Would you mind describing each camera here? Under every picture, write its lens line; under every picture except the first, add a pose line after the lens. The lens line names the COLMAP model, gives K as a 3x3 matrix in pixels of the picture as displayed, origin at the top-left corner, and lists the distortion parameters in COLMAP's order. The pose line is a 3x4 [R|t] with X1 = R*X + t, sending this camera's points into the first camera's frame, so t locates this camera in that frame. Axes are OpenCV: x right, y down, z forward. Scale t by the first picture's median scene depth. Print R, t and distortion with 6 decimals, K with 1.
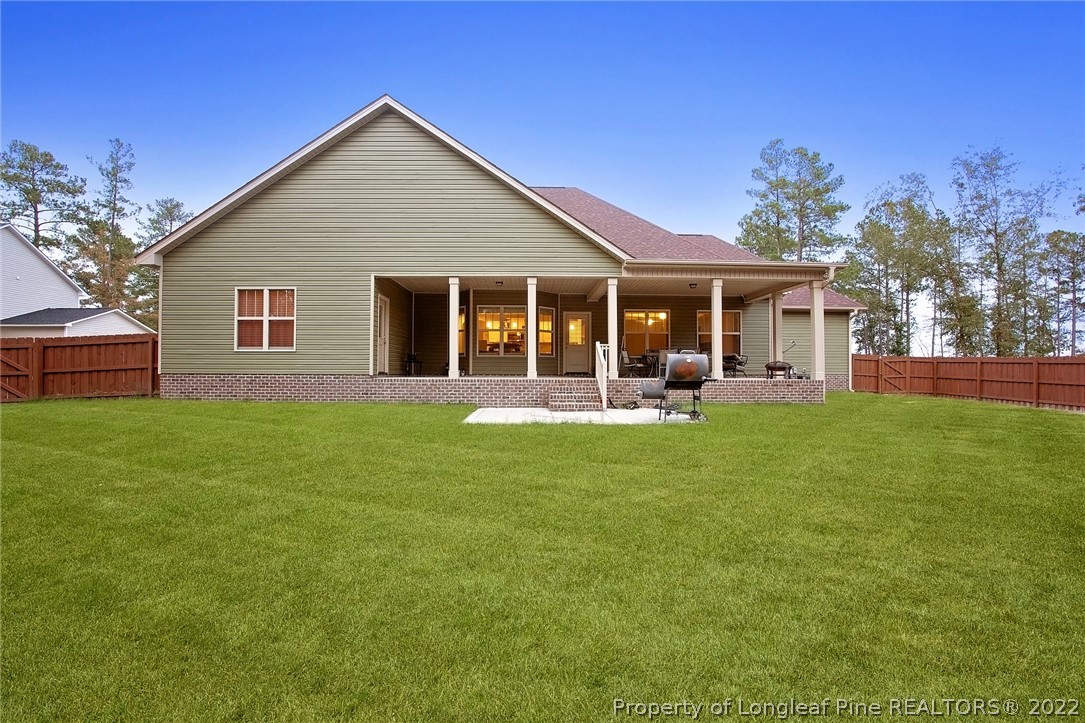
lens RADIAL K [[529.6, 0, 541.6], [0, 529.6, 361.3], [0, 0, 1]] dist [-0.025898, 0.000202]
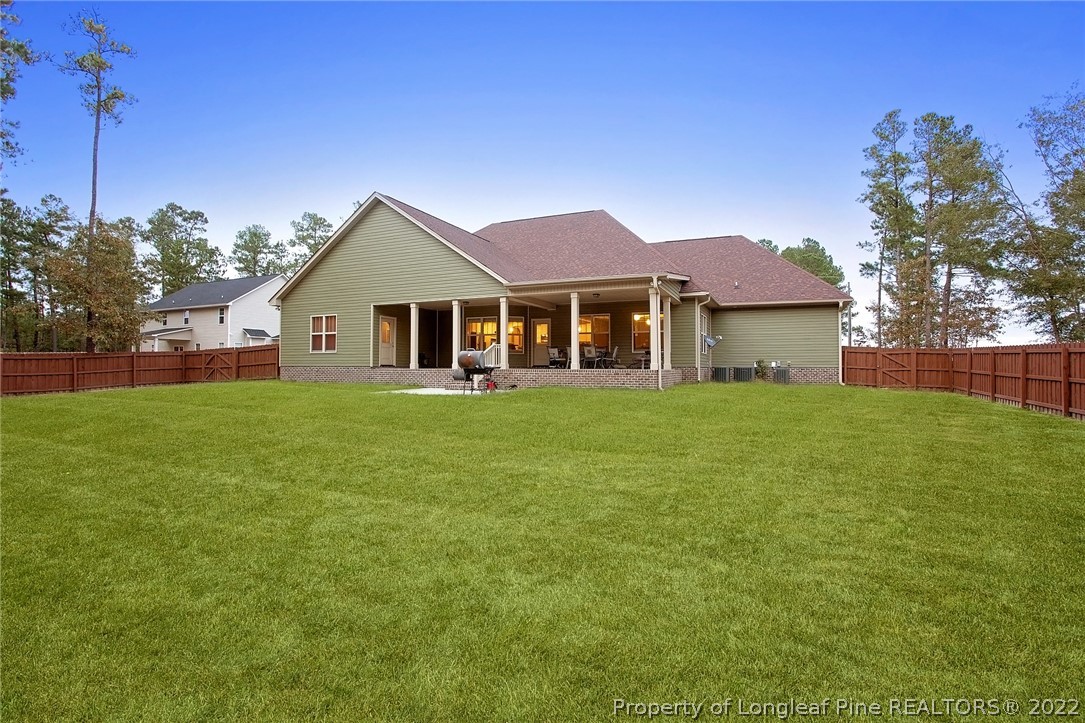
lens RADIAL K [[529.6, 0, 542.5], [0, 529.6, 359.1], [0, 0, 1]] dist [-0.025898, 0.000202]
pose [[0.900568, -0.009833, -0.434604, 0.664942], [0.009071, 0.999952, -0.003827, 0.011234], [0.434621, -0.000495, 0.900613, -0.175841]]
